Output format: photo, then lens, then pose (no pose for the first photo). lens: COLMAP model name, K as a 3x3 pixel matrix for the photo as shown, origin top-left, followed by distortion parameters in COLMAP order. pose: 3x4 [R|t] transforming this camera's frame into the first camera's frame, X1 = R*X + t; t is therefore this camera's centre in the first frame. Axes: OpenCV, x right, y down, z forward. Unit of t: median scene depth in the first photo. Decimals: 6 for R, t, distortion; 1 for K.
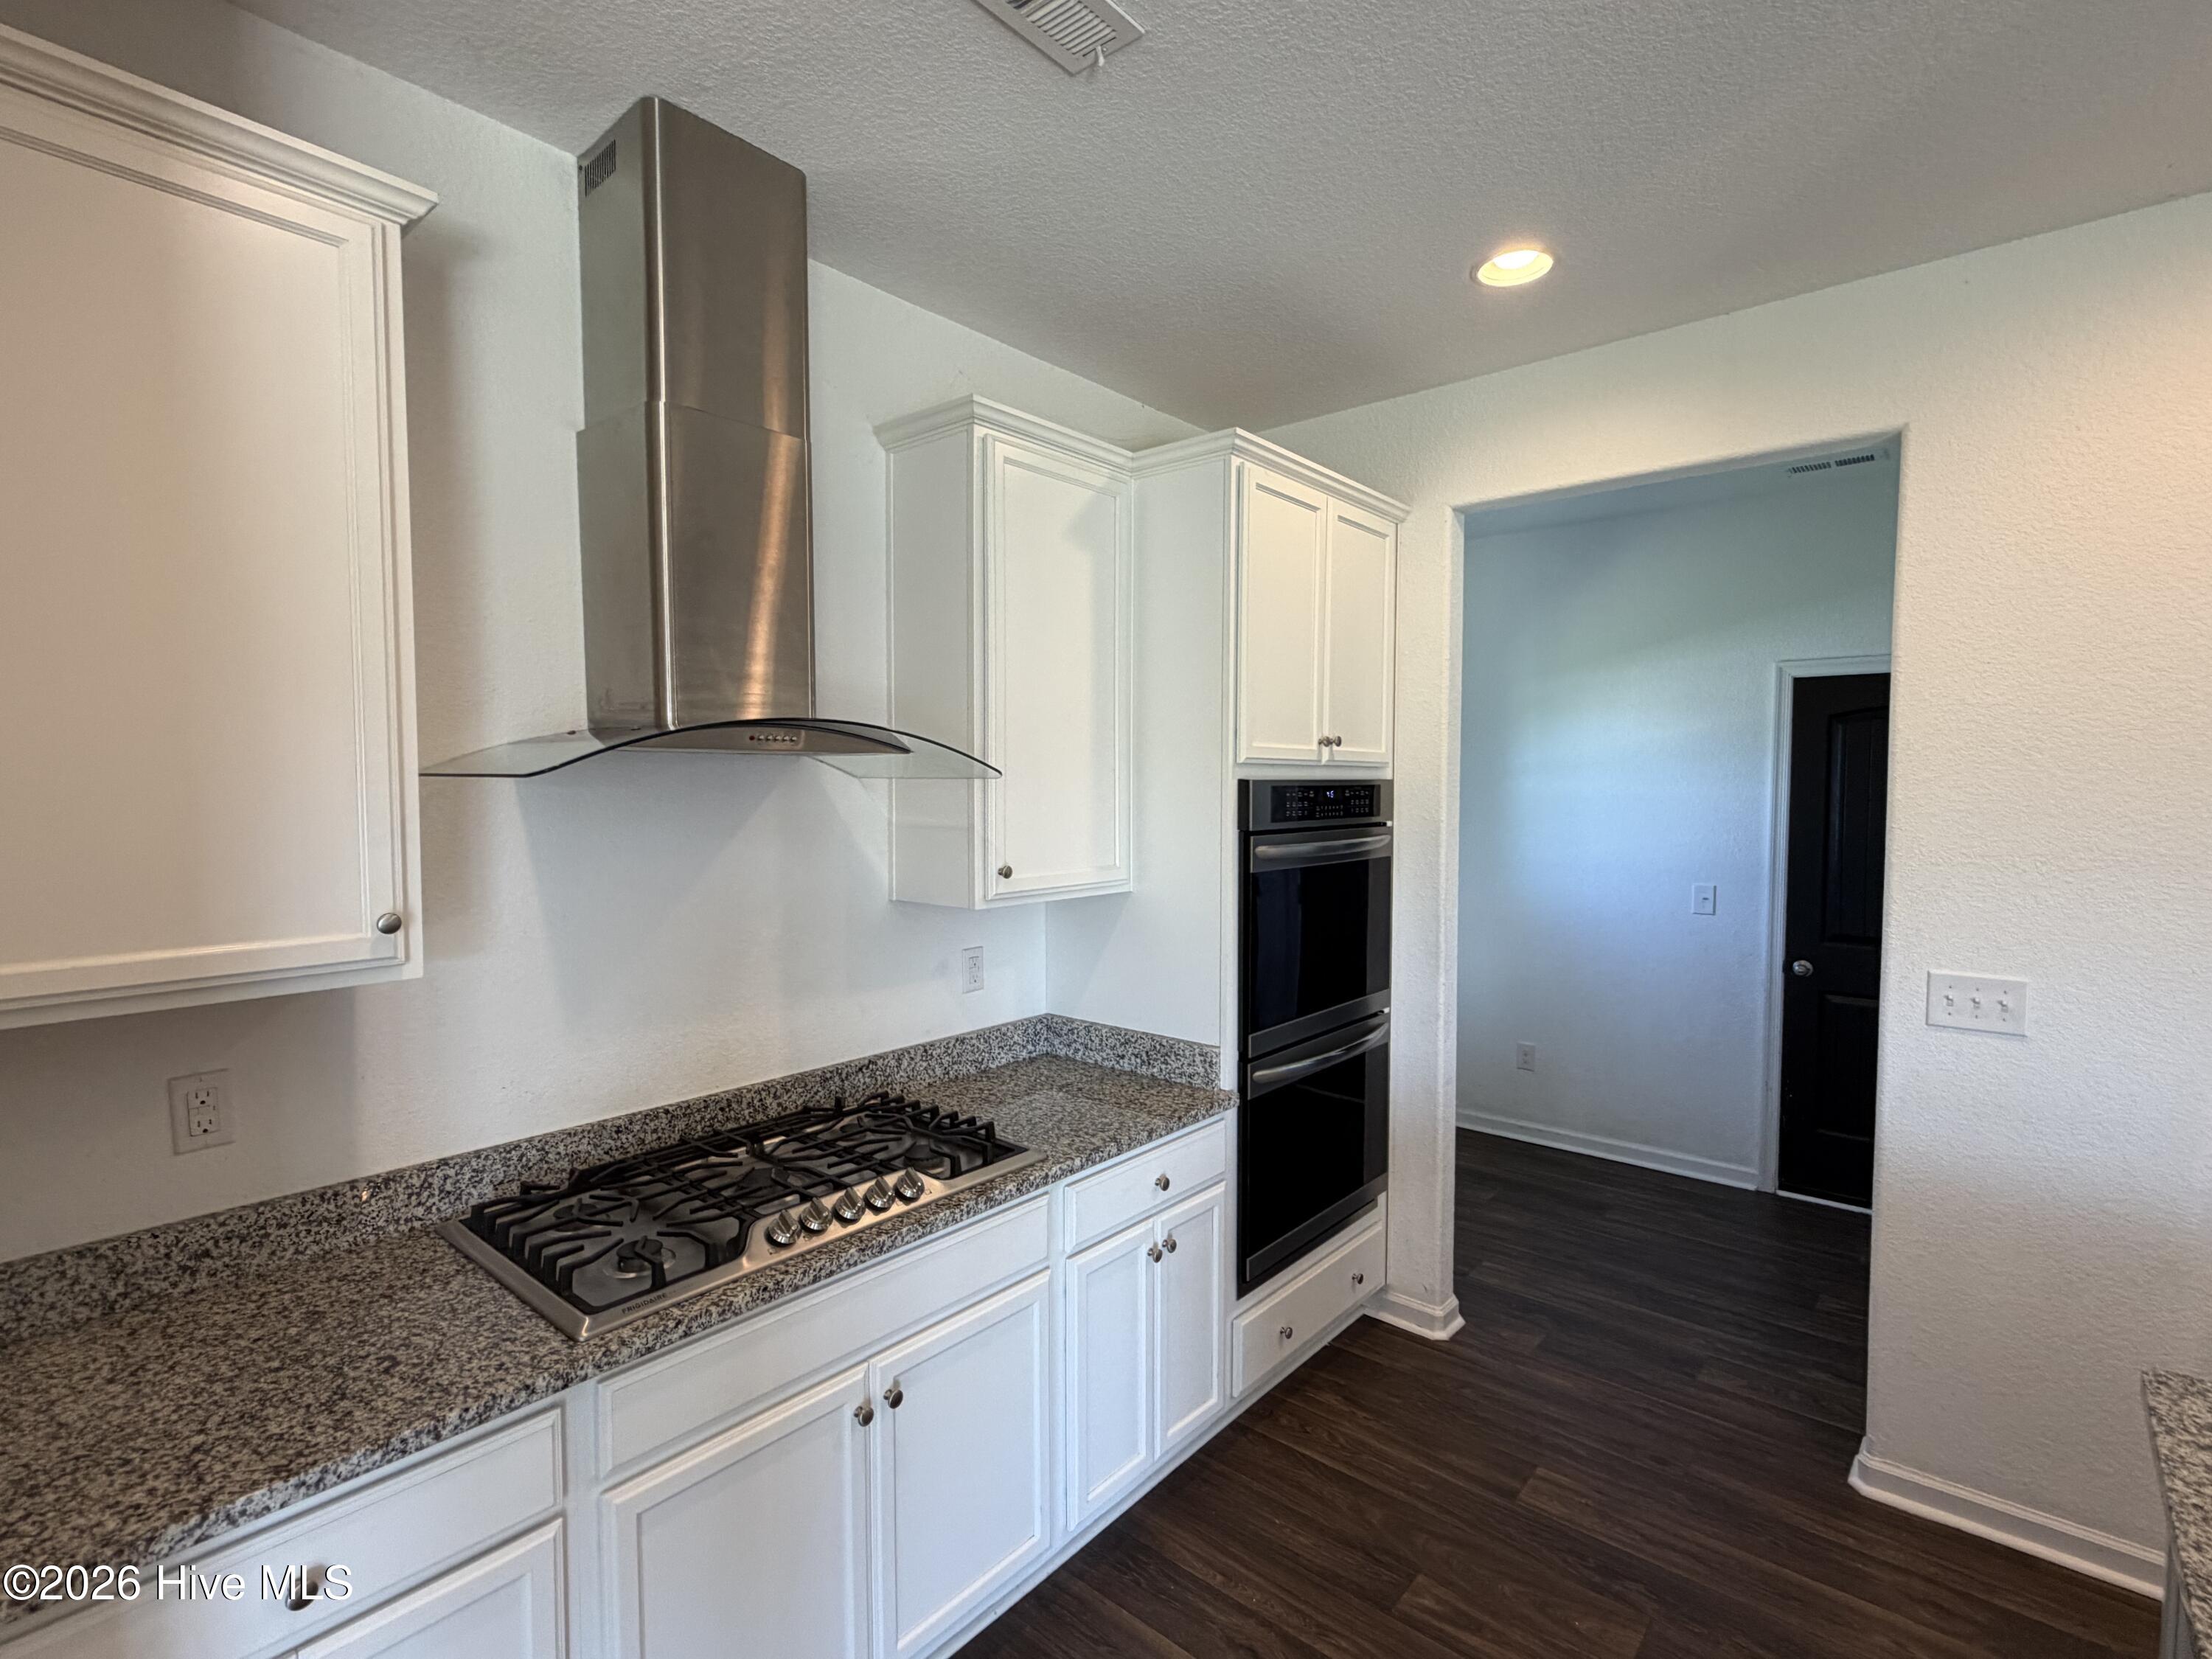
lens RADIAL K [[1046.0, 0, 1104.3], [0, 1046.0, 827.6], [0, 0, 1]] dist [0.000418, -0.000378]
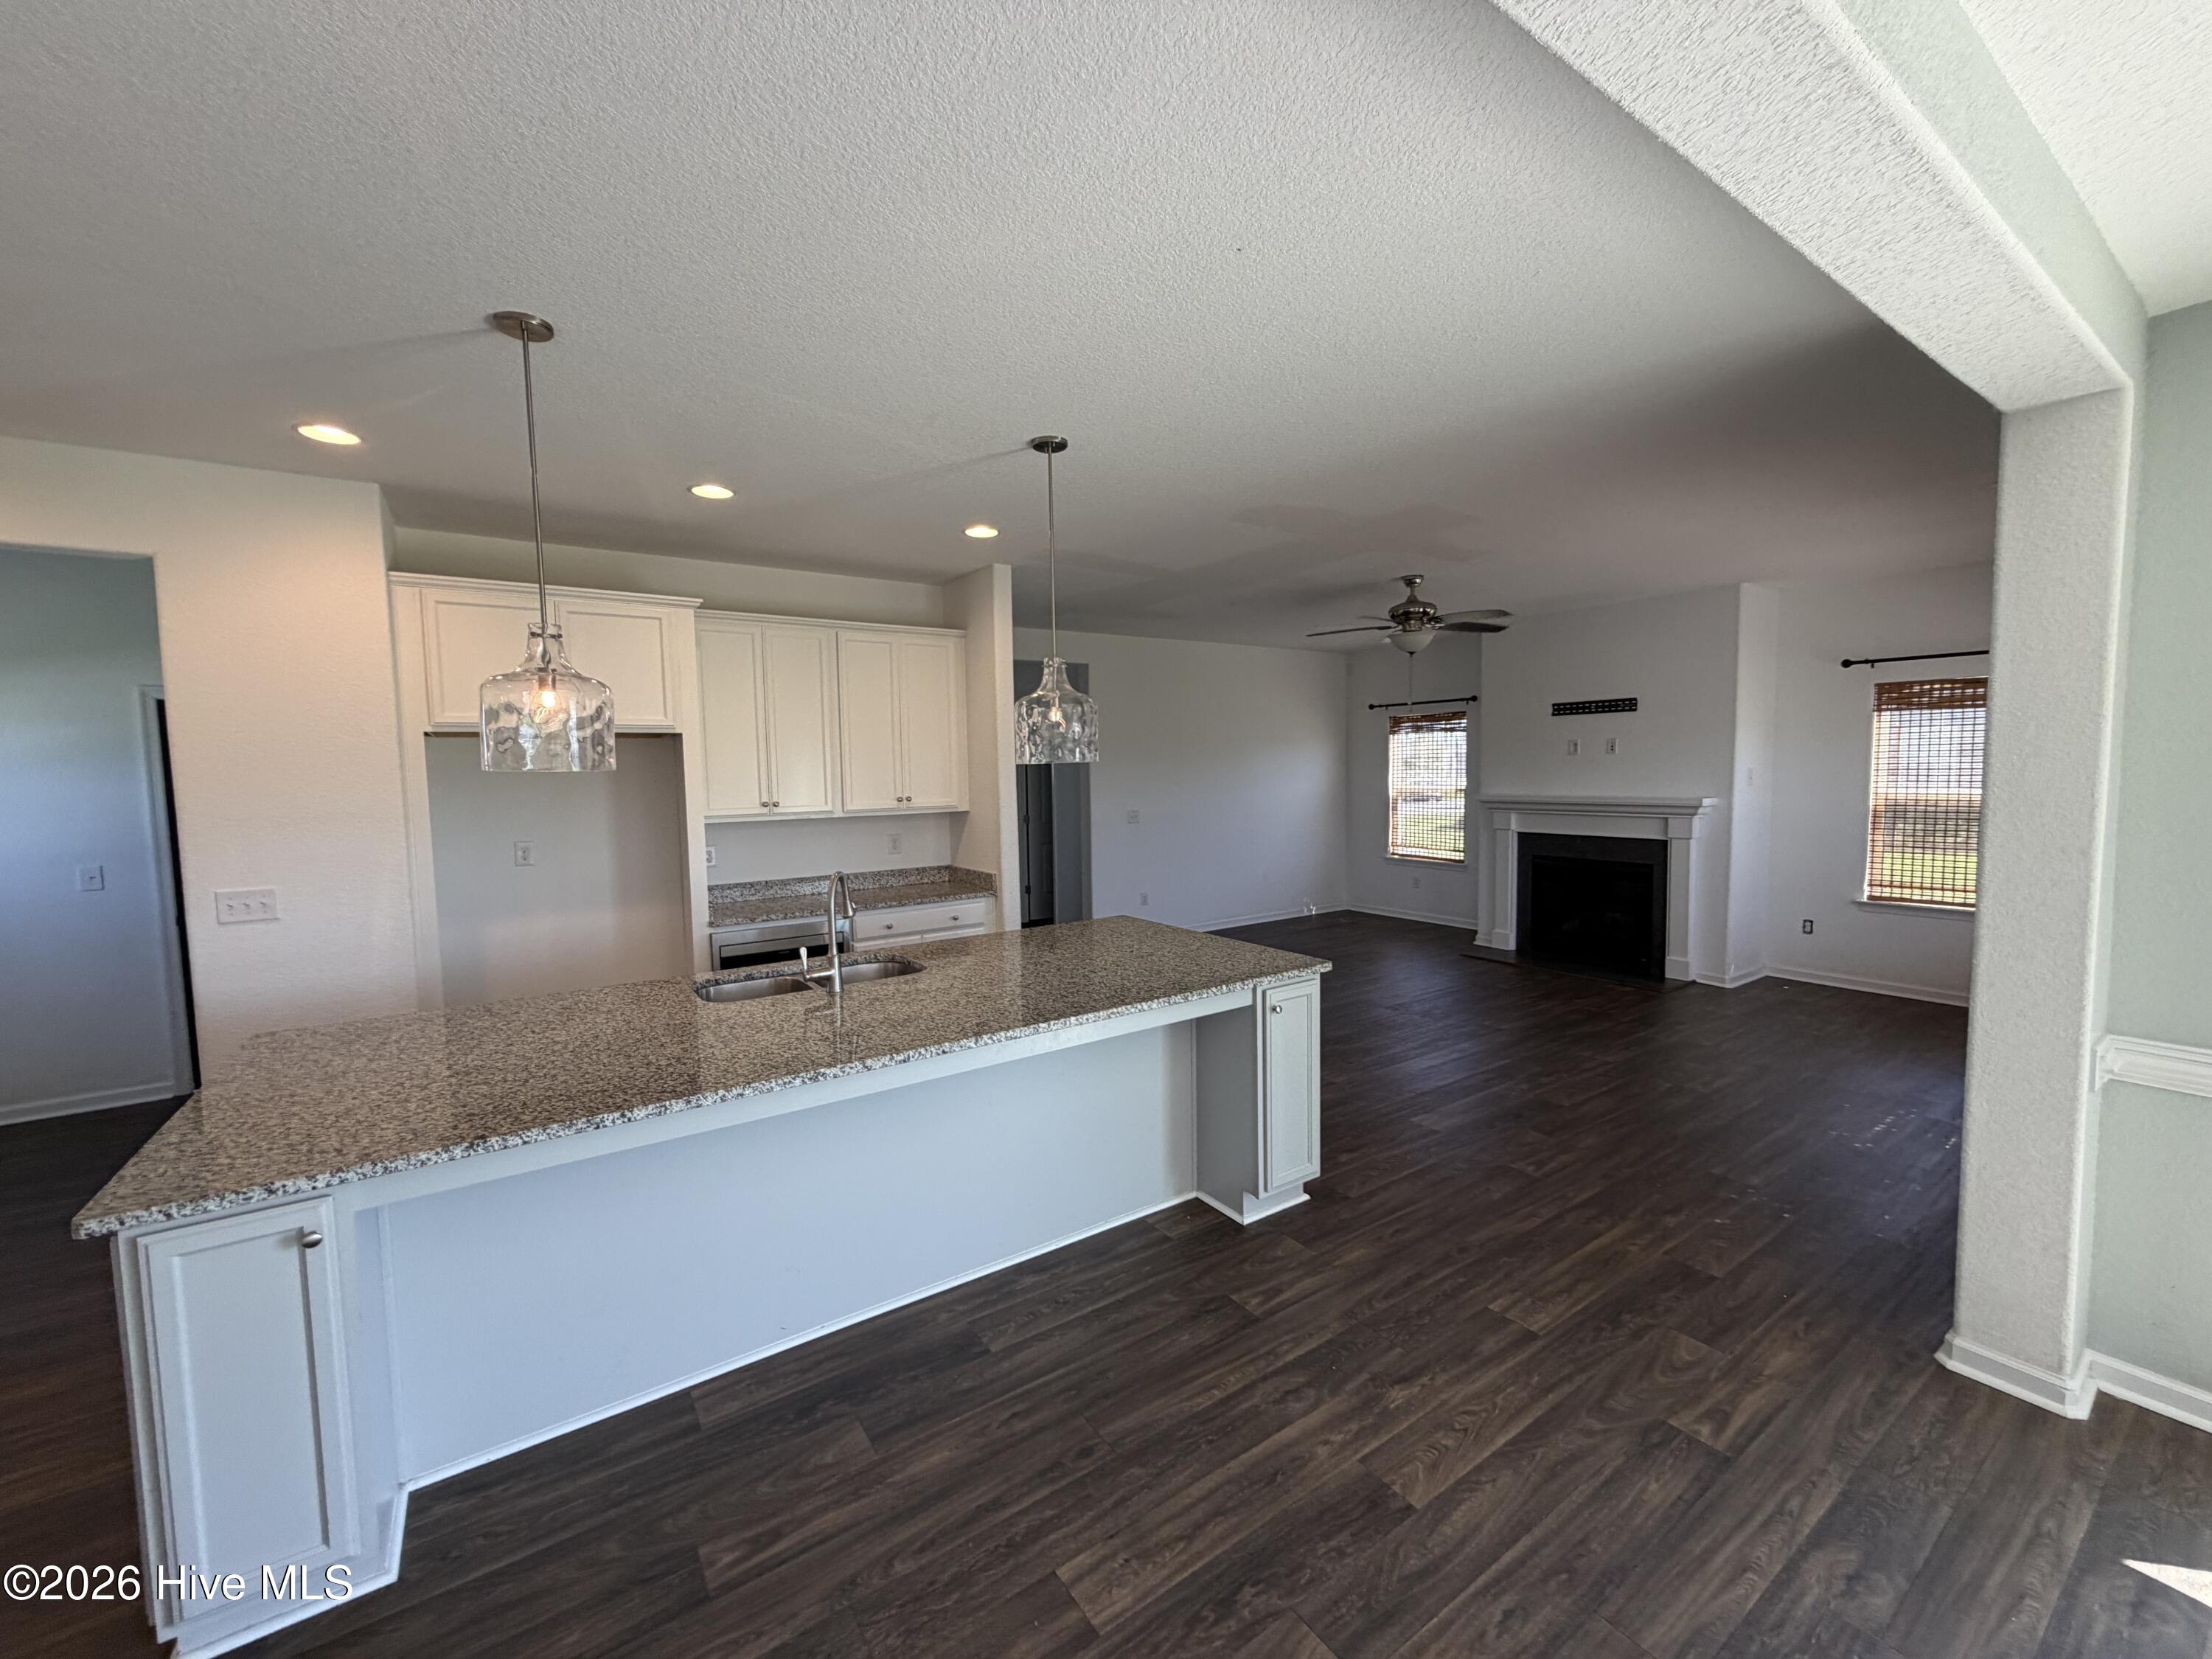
lens RADIAL K [[879.1, 0, 1100.7], [0, 879.1, 829.0], [0, 0, 1]] dist [0.000179, 0.000216]
pose [[0.257724, -0.075947, 0.963229, -0.170698], [0.061521, 0.996173, 0.062084, 0.035852], [-0.964258, 0.043258, 0.261410, -0.672348]]
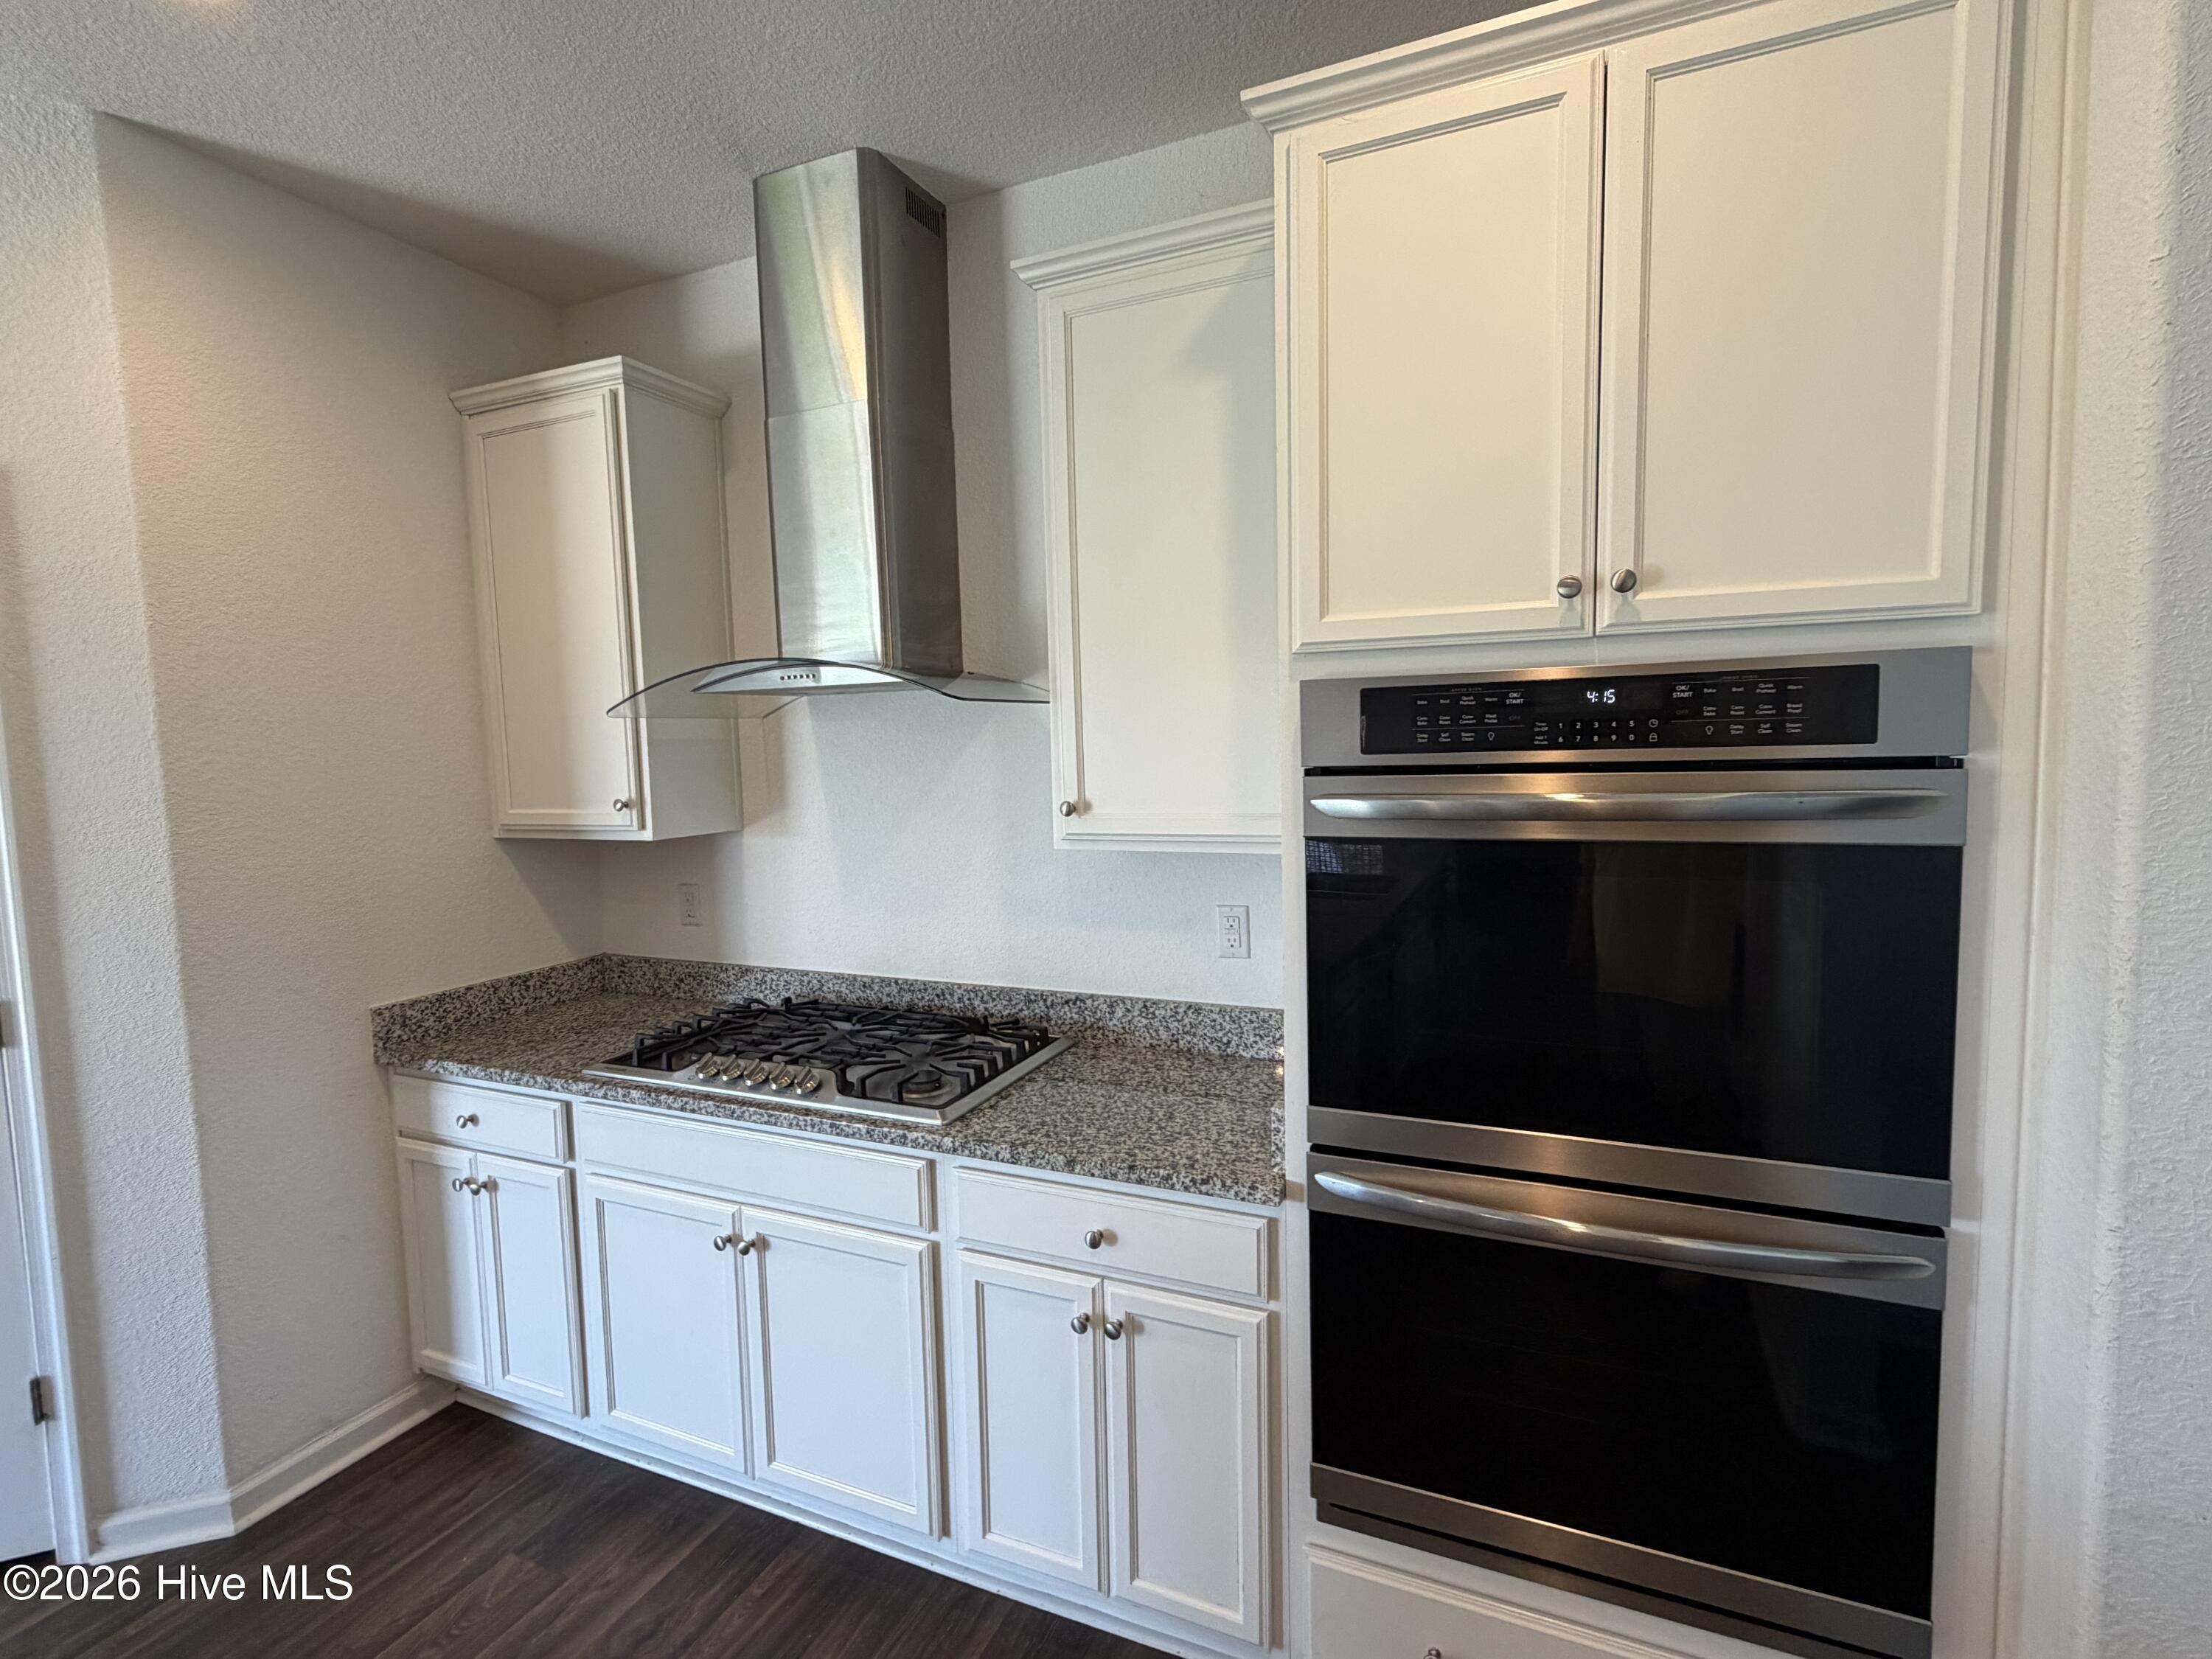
lens RADIAL K [[1045.4, 0, 1087.6], [0, 1045.4, 822.3], [0, 0, 1]] dist [0.002812, 0.000360]
pose [[0.283159, 0.067951, -0.956663, 0.677716], [-0.013349, 0.997670, 0.066913, -0.003868], [0.958980, -0.006176, 0.283406, 0.715835]]
